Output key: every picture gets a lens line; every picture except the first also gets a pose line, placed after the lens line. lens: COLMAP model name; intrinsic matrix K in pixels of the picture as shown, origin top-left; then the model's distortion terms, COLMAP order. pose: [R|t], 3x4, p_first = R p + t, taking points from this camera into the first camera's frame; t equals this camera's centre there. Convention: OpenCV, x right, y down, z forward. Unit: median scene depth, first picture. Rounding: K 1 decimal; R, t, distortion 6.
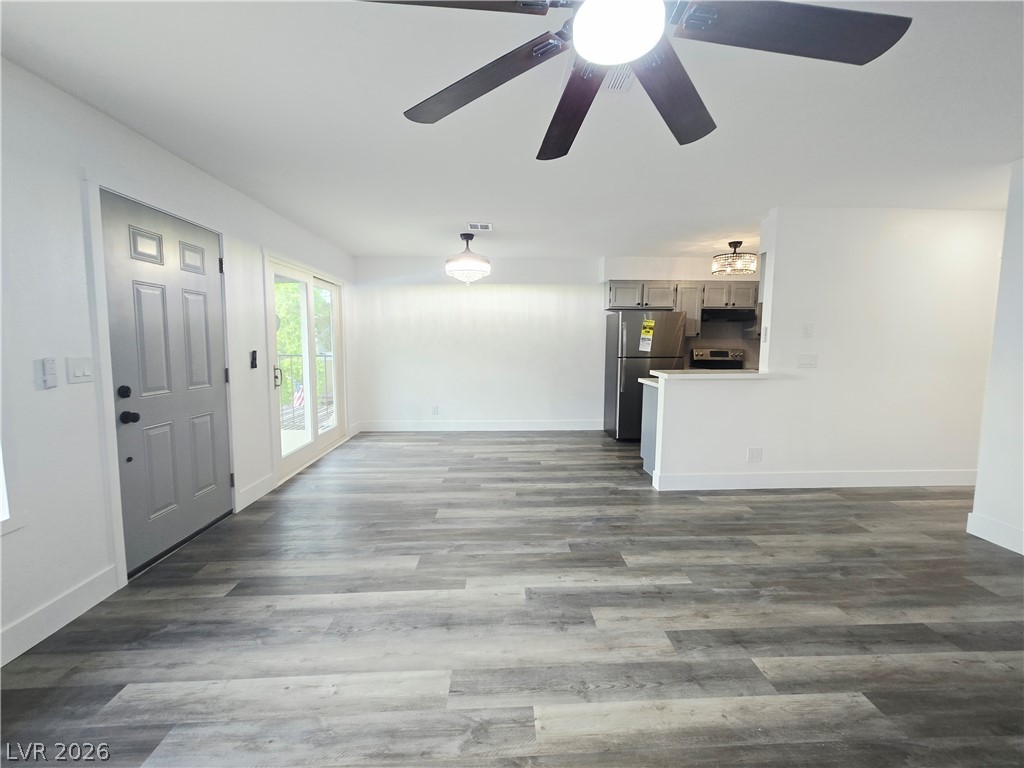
lens RADIAL K [[420.9, 0, 520.4], [0, 420.9, 382.2], [0, 0, 1]] dist [-0.002258, 0.002604]
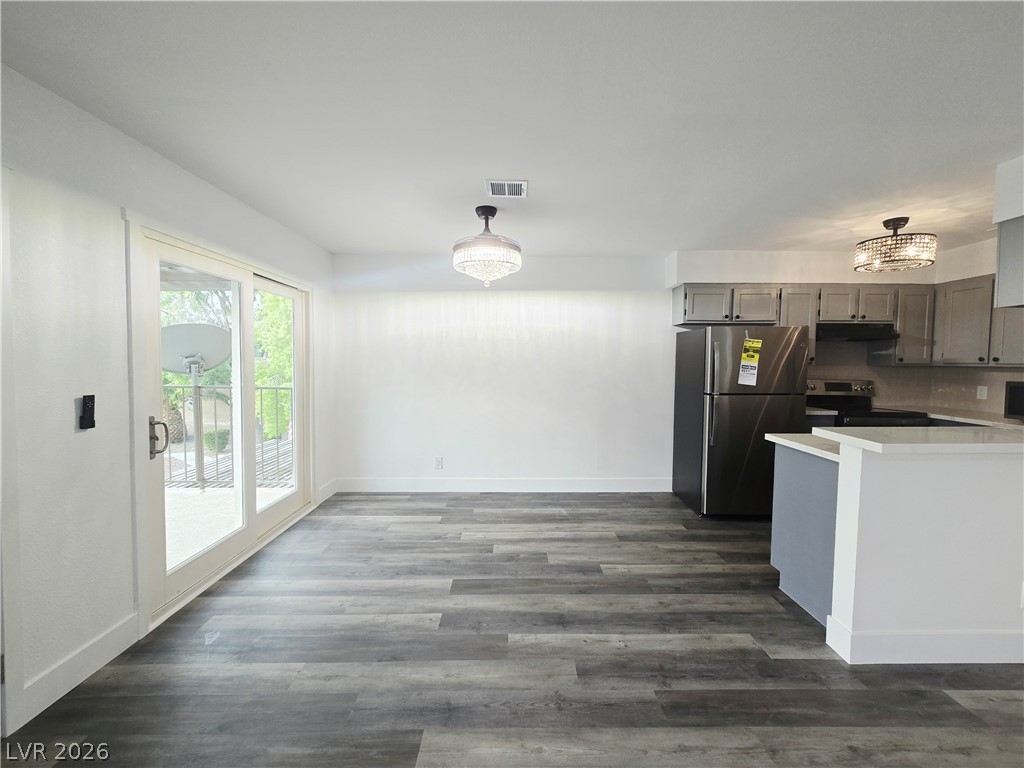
lens RADIAL K [[420.9, 0, 520.4], [0, 420.9, 382.2], [0, 0, 1]] dist [-0.002258, 0.002604]
pose [[0.999415, 0.003258, -0.034040, -0.064279], [-0.004859, 0.998881, -0.047045, -0.065864], [0.033848, 0.047182, 0.998313, 0.463452]]
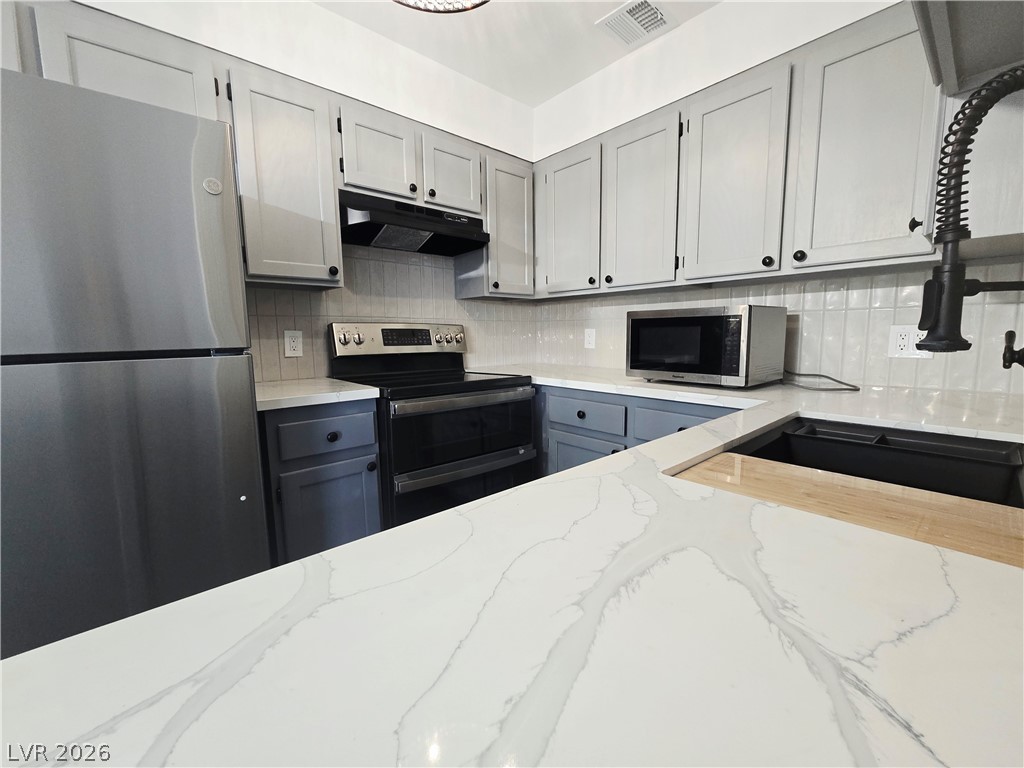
lens RADIAL K [[420.9, 0, 520.4], [0, 420.9, 382.2], [0, 0, 1]] dist [-0.002258, 0.002604]
pose [[0.772479, -0.086939, 0.629061, 0.532173], [0.074512, 0.996151, 0.046172, -0.062592], [-0.630654, 0.011206, 0.775983, 1.103730]]
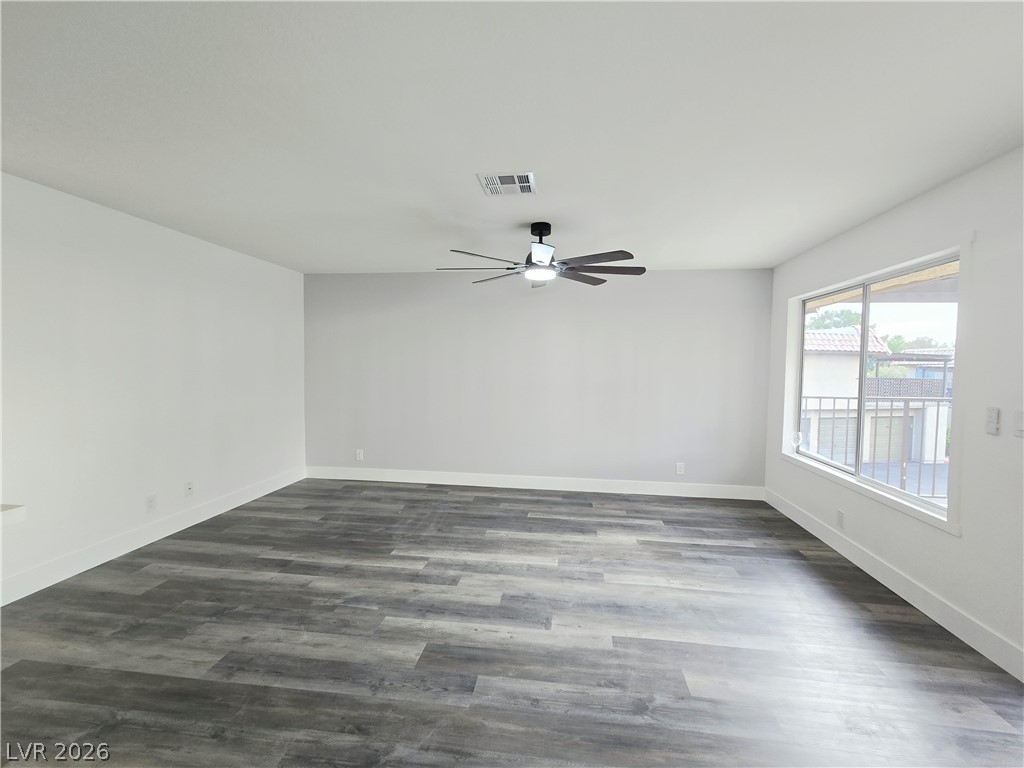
lens RADIAL K [[420.9, 0, 520.4], [0, 420.9, 382.2], [0, 0, 1]] dist [-0.002258, 0.002604]
pose [[-0.985624, -0.021963, 0.167521, -0.045102], [0.000640, 0.991022, 0.133695, -0.141377], [-0.168953, 0.131881, -0.976761, 1.184200]]
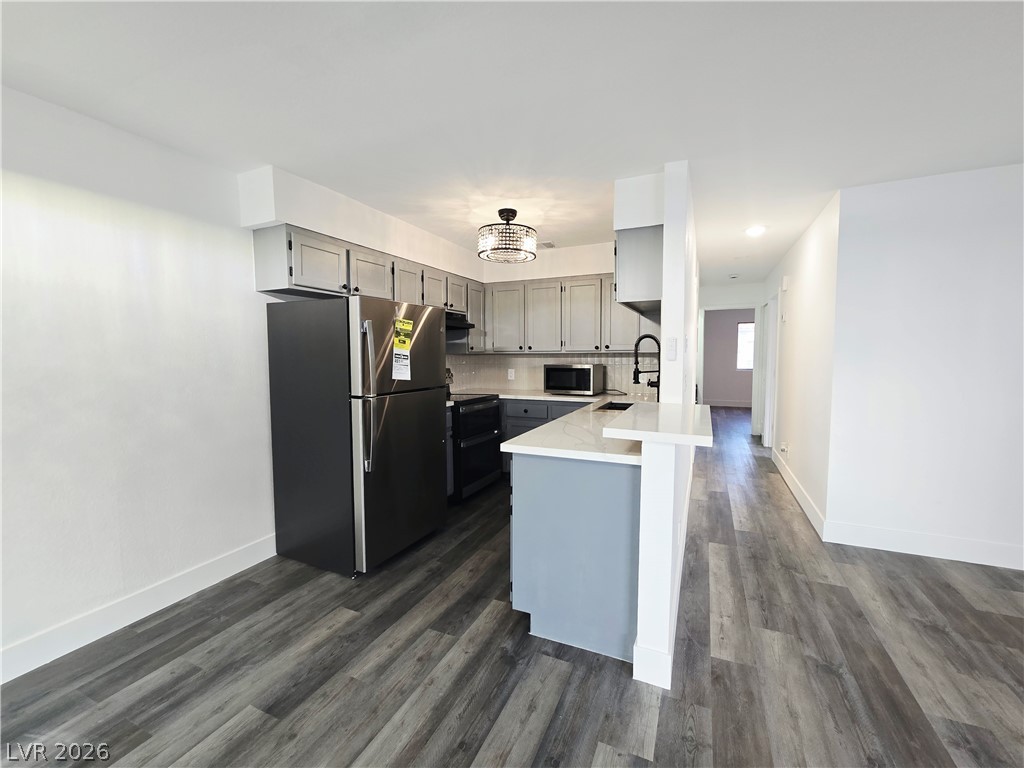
lens RADIAL K [[420.9, 0, 520.4], [0, 420.9, 382.2], [0, 0, 1]] dist [-0.002258, 0.002604]
pose [[0.448136, -0.066696, 0.891474, -0.134306], [0.092667, 0.995307, 0.027882, -0.105556], [-0.889150, 0.070116, 0.452213, 0.944610]]
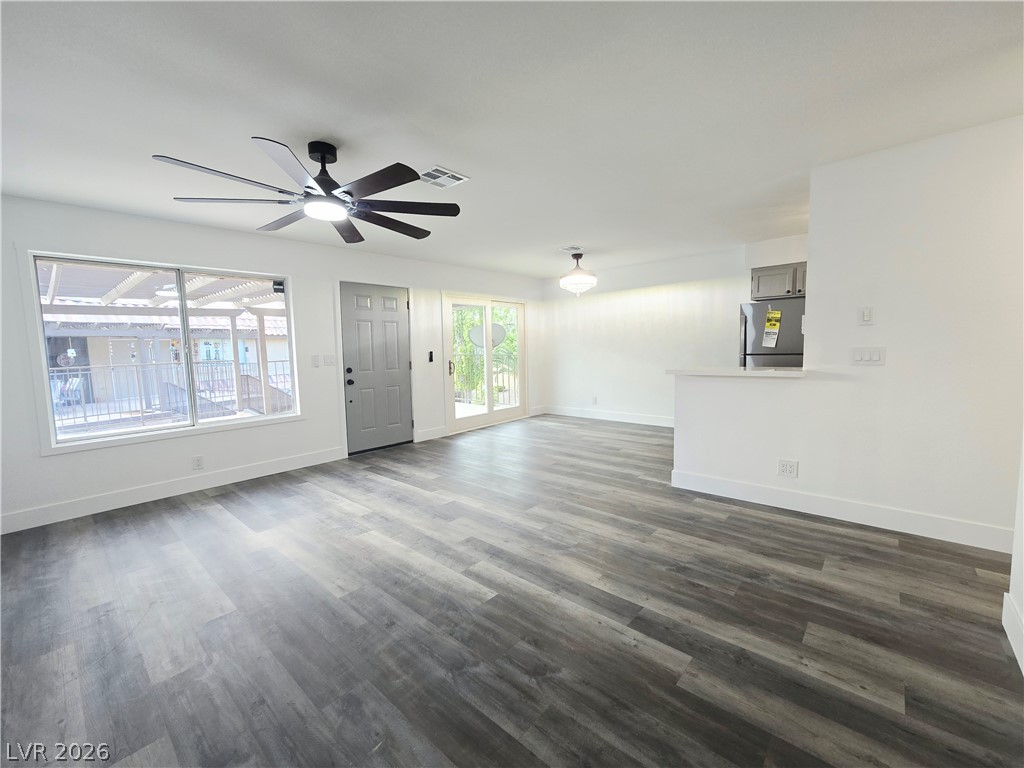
lens RADIAL K [[420.9, 0, 520.4], [0, 420.9, 382.2], [0, 0, 1]] dist [-0.002258, 0.002604]
pose [[0.719544, 0.039713, -0.693311, 0.781036], [-0.039618, 0.999085, 0.016111, 0.007987], [0.693316, 0.015875, 0.720459, 0.019538]]
